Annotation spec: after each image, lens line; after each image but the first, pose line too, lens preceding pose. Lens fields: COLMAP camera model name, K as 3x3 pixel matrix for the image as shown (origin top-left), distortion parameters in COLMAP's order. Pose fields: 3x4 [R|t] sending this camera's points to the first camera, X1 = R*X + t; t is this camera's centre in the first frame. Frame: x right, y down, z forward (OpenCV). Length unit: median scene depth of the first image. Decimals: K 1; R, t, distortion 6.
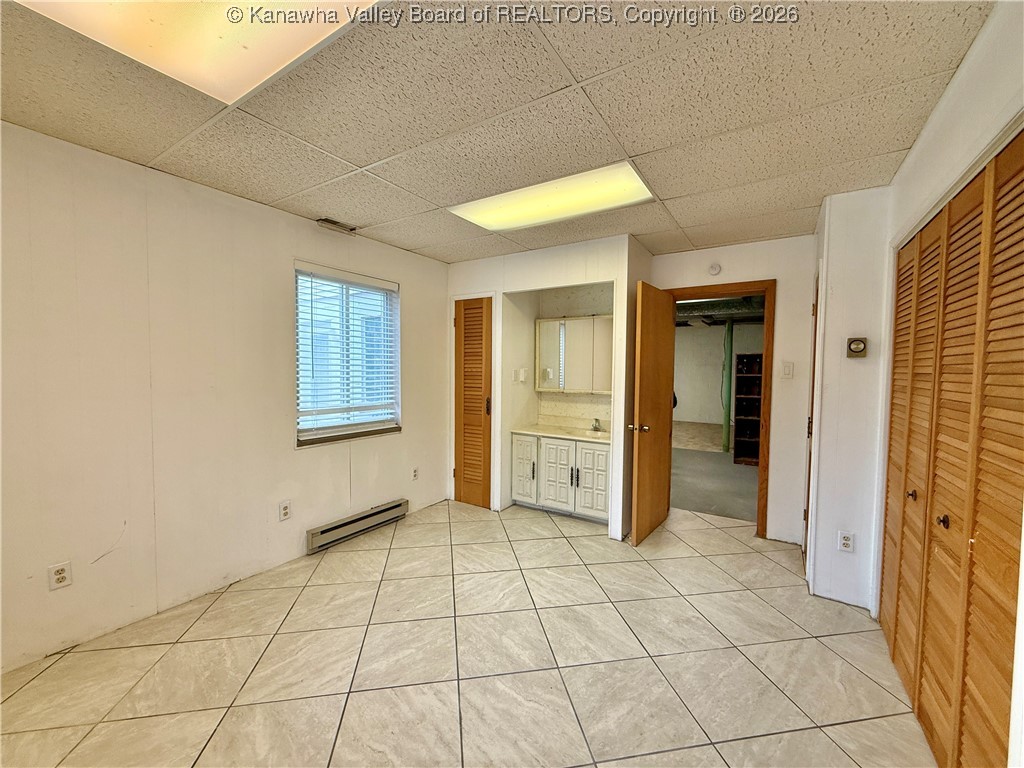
lens RADIAL K [[407.3, 0, 512.7], [0, 407.3, 384.9], [0, 0, 1]] dist [0.000650, -0.000287]
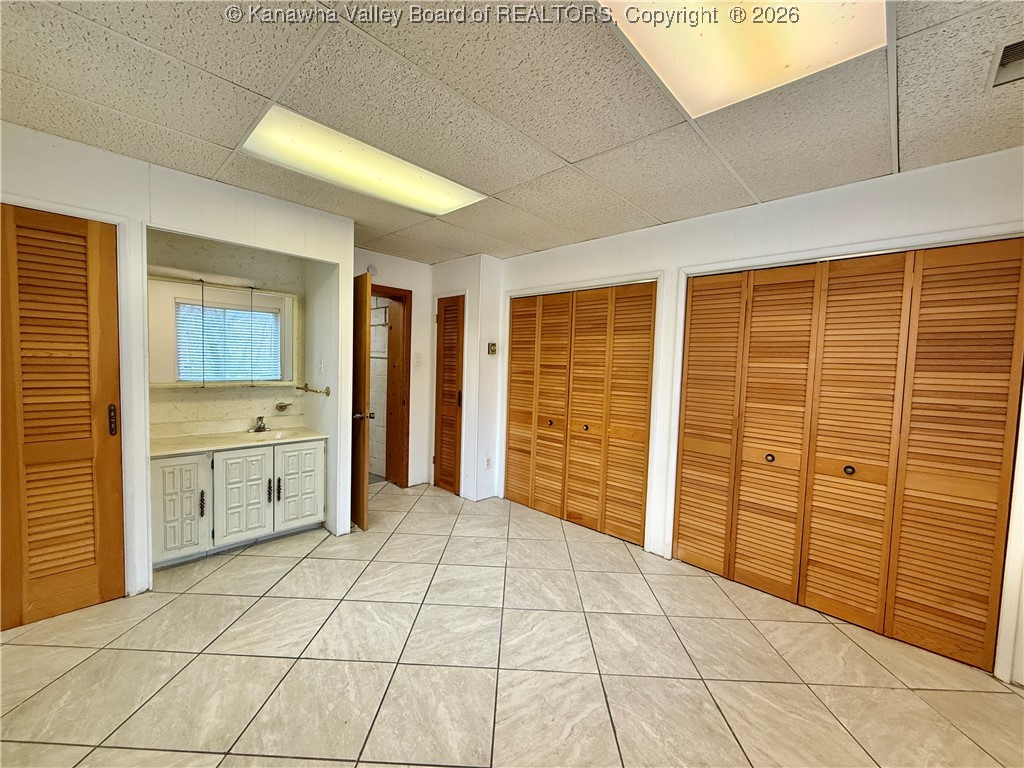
lens RADIAL K [[407.3, 0, 511.3], [0, 407.3, 384.8], [0, 0, 1]] dist [0.000650, -0.000287]
pose [[0.195494, -0.058369, 0.978966, -0.757870], [0.011983, 0.998295, 0.057128, -0.032445], [-0.980632, 0.000562, 0.195860, 0.534531]]
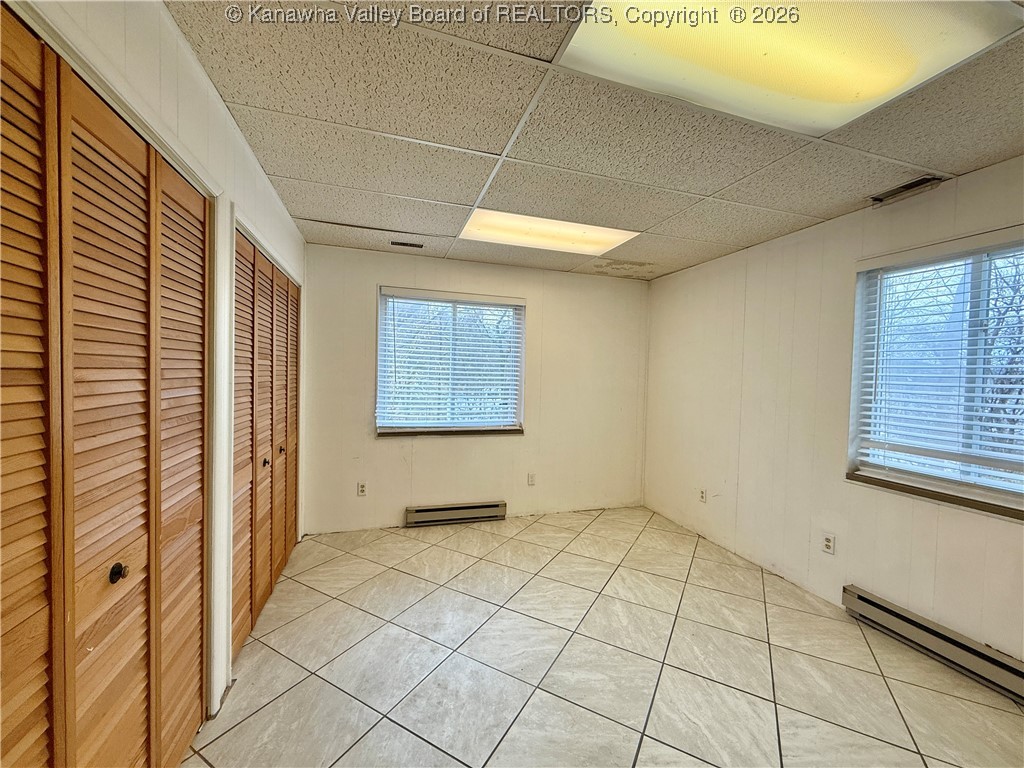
lens RADIAL K [[407.3, 0, 510.7], [0, 407.3, 385.6], [0, 0, 1]] dist [0.000650, -0.000287]
pose [[-0.638610, -0.005570, -0.769510, 0.653485], [-0.064215, 0.996872, 0.046076, -0.042617], [0.766846, 0.078839, -0.636970, 1.098503]]
